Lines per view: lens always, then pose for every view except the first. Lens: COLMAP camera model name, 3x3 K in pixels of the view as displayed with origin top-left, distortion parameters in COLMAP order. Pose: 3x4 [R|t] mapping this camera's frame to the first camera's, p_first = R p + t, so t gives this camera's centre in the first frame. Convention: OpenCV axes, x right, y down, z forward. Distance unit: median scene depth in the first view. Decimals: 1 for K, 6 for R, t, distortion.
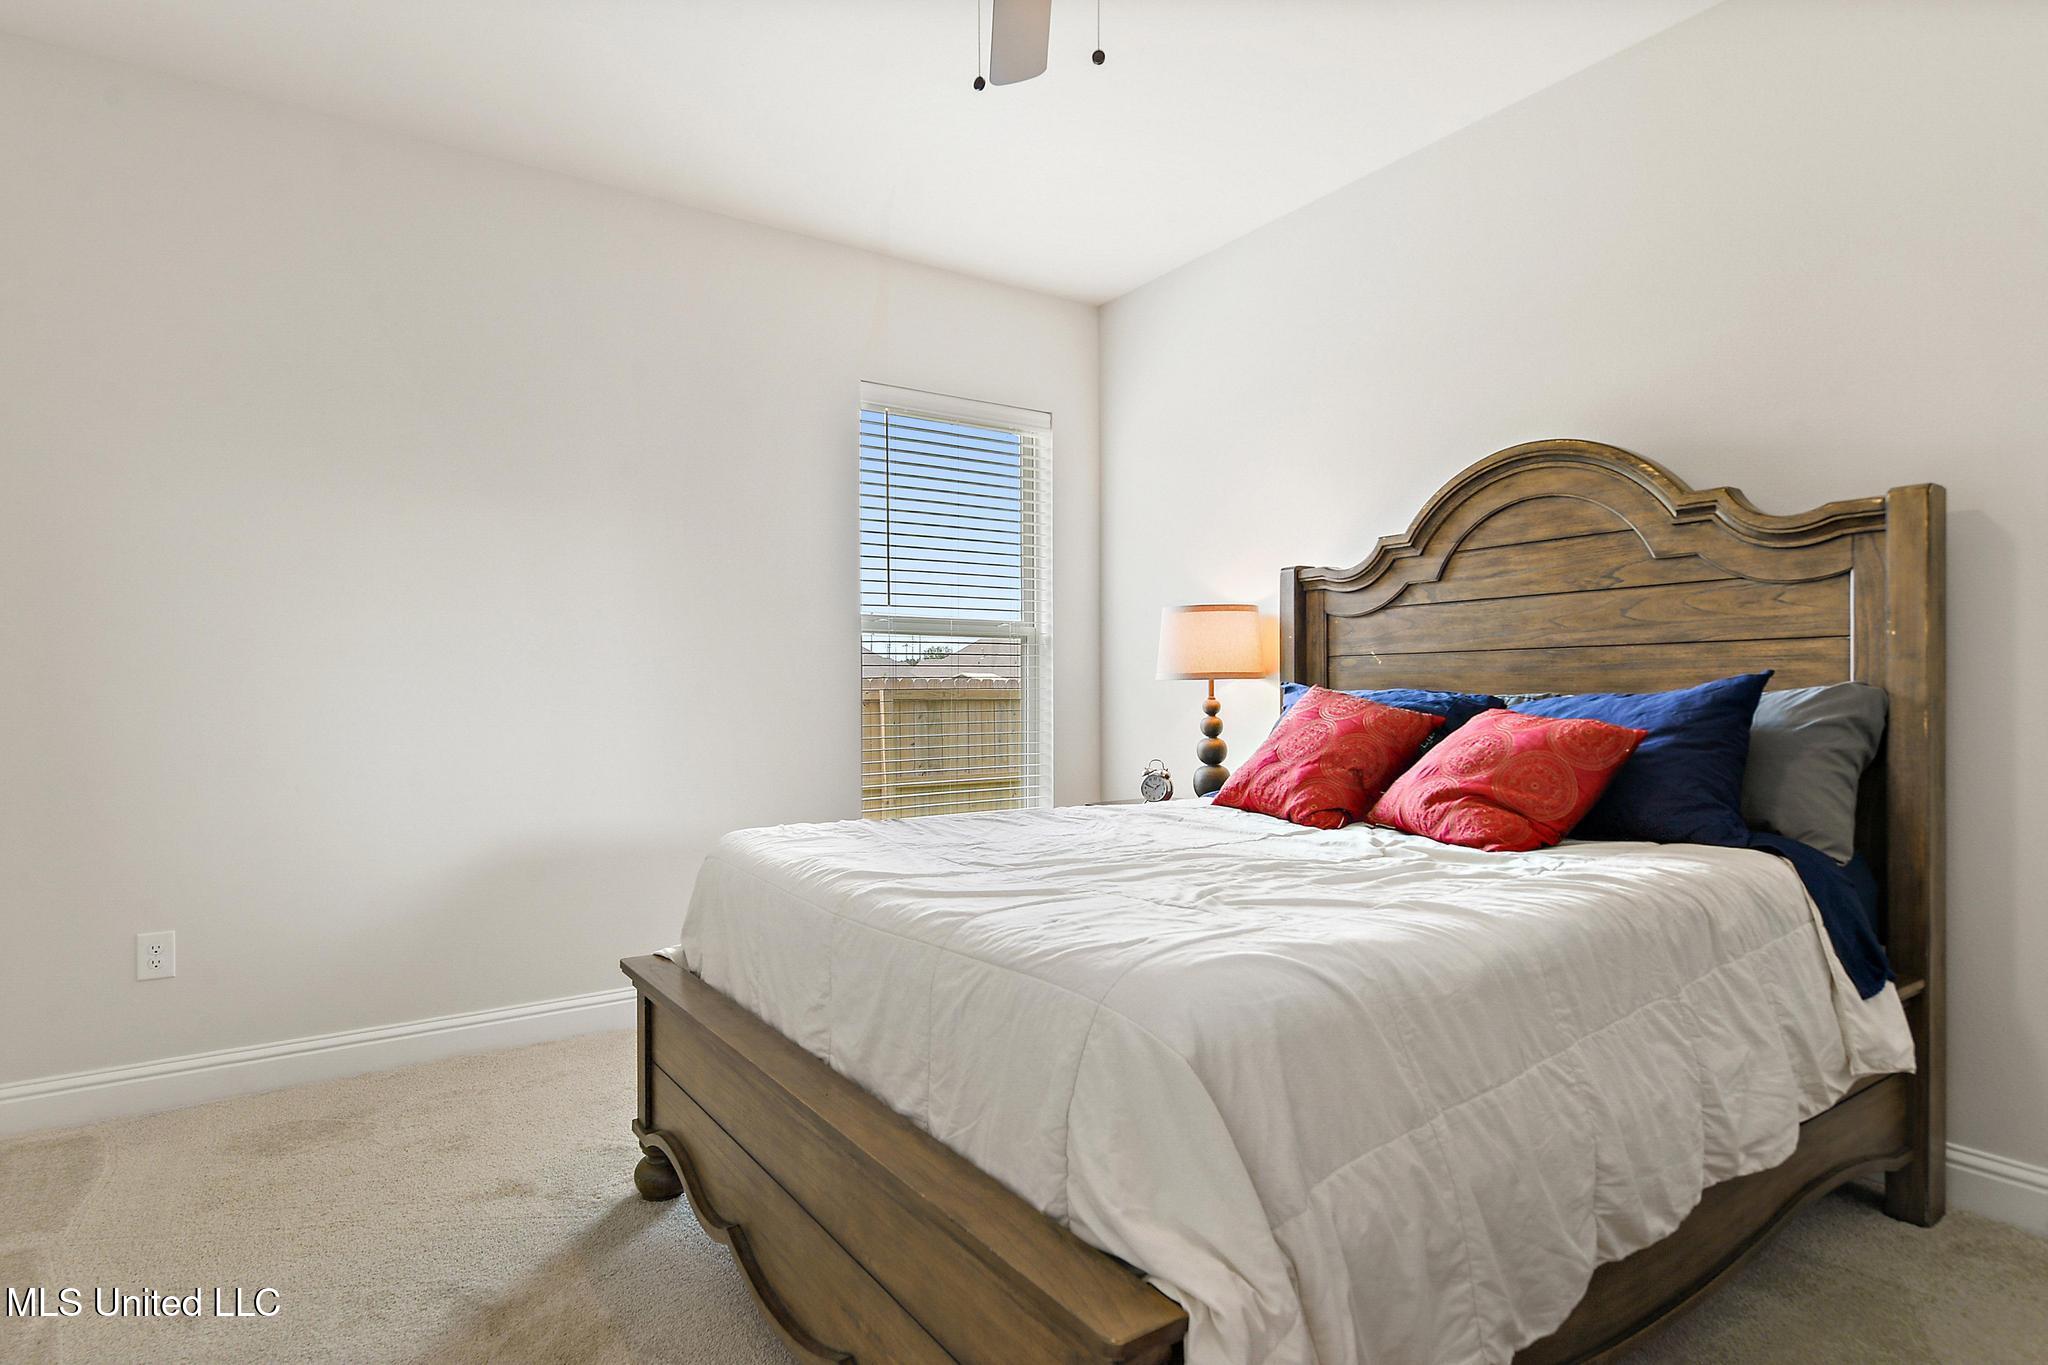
lens RADIAL K [[1075.4, 0, 1026.2], [0, 1075.4, 694.7], [0, 0, 1]] dist [-0.000133, 0.000037]
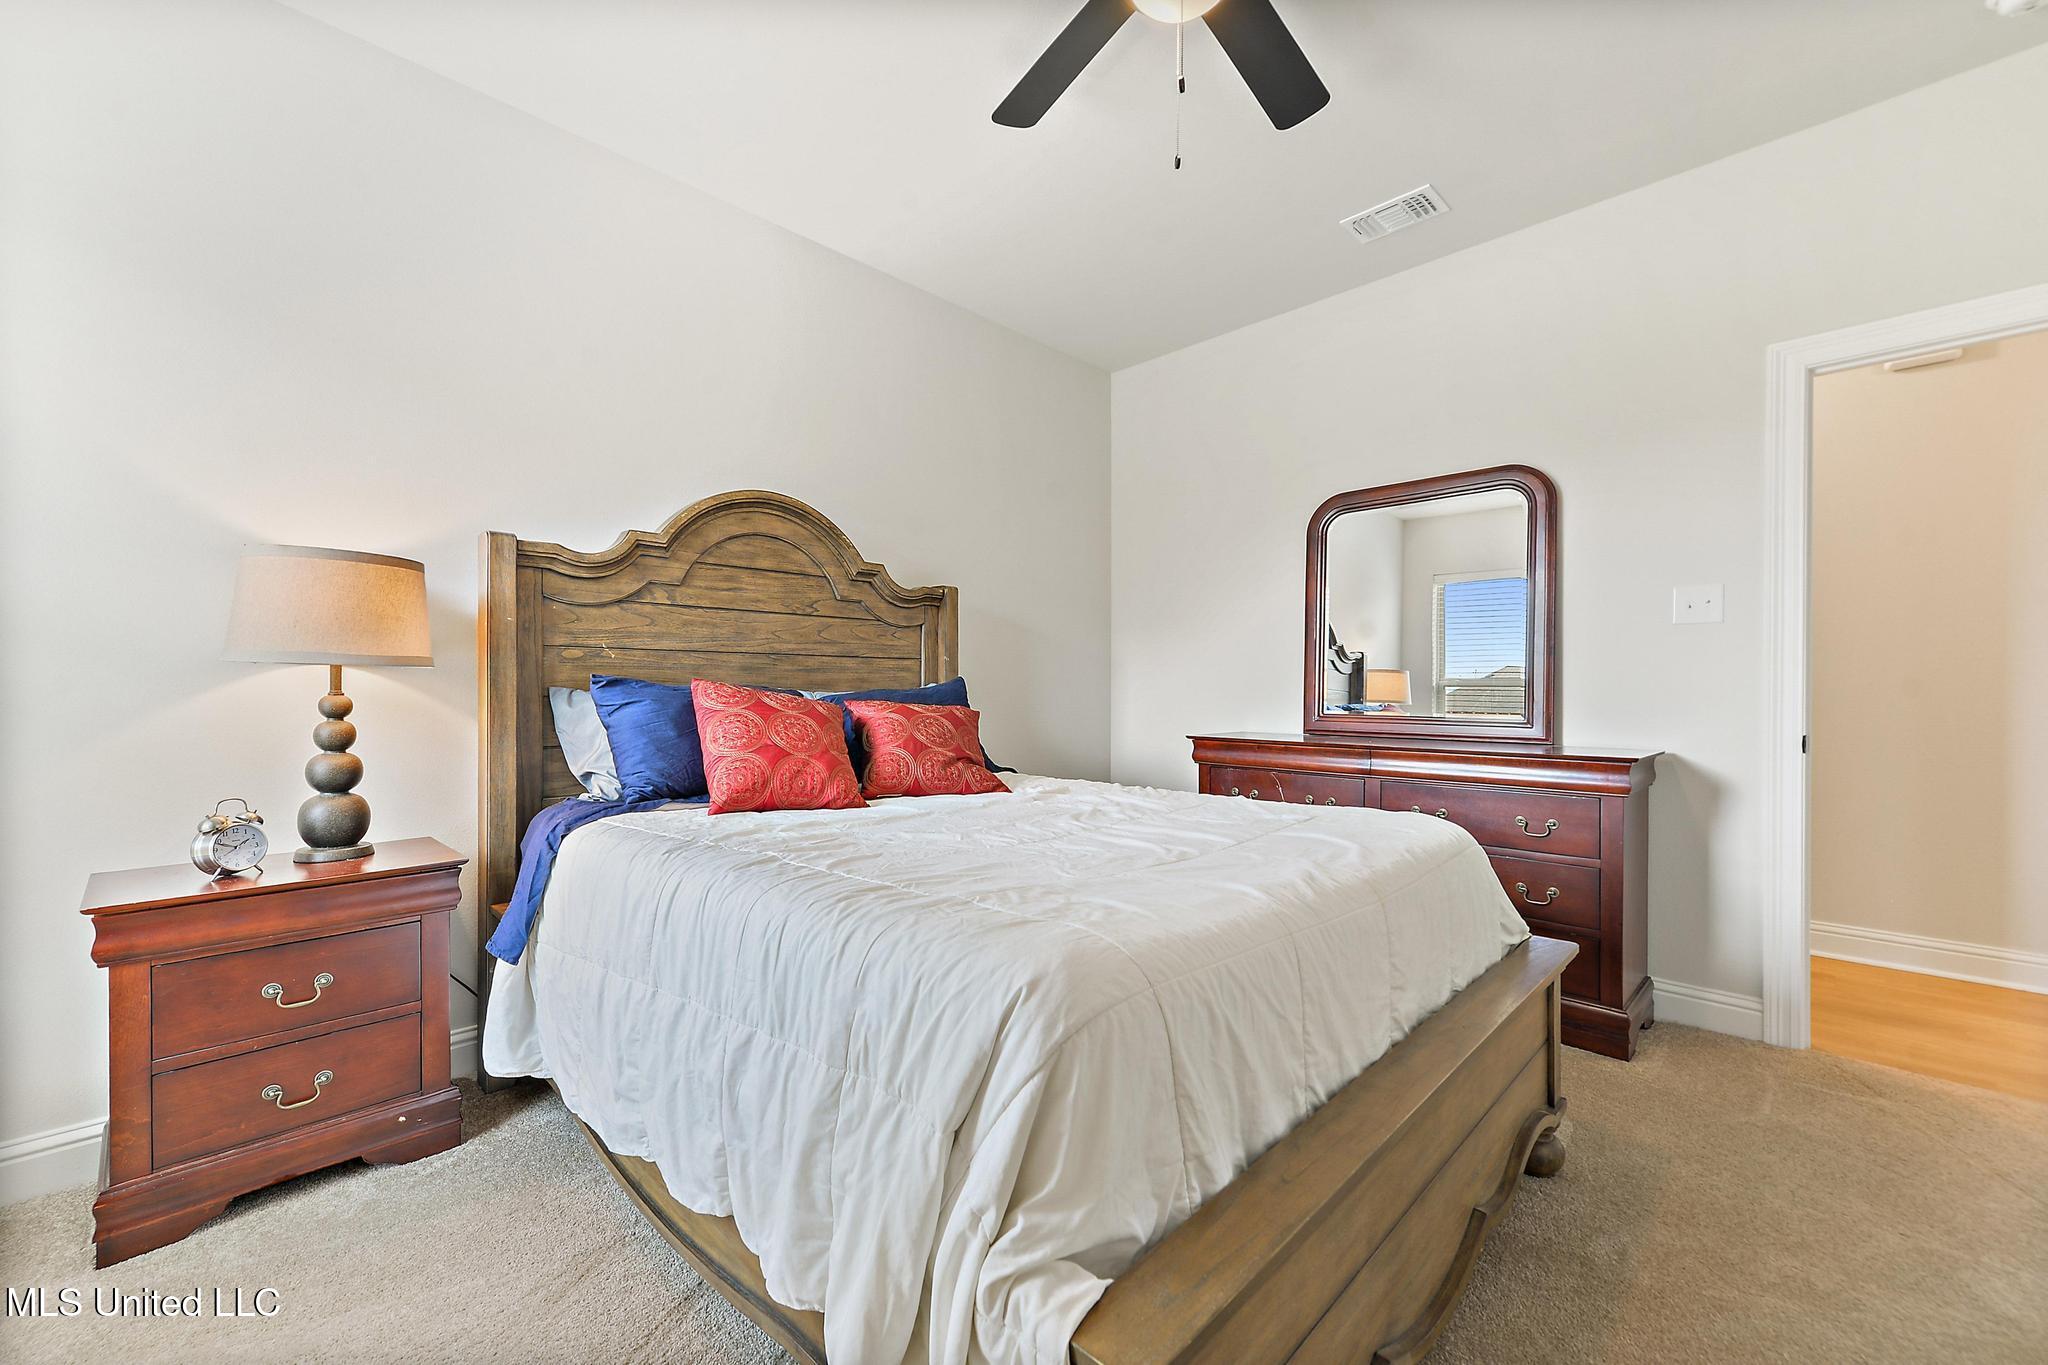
lens RADIAL K [[803.1, 0, 1023.1], [0, 803.1, 682.3], [0, 0, 1]] dist [0.003641, 0.000152]
pose [[-0.187461, 0.012788, 0.982189, -0.513616], [-0.001248, 0.999911, -0.013257, 0.003290], [-0.982271, -0.003711, -0.187428, 0.869278]]
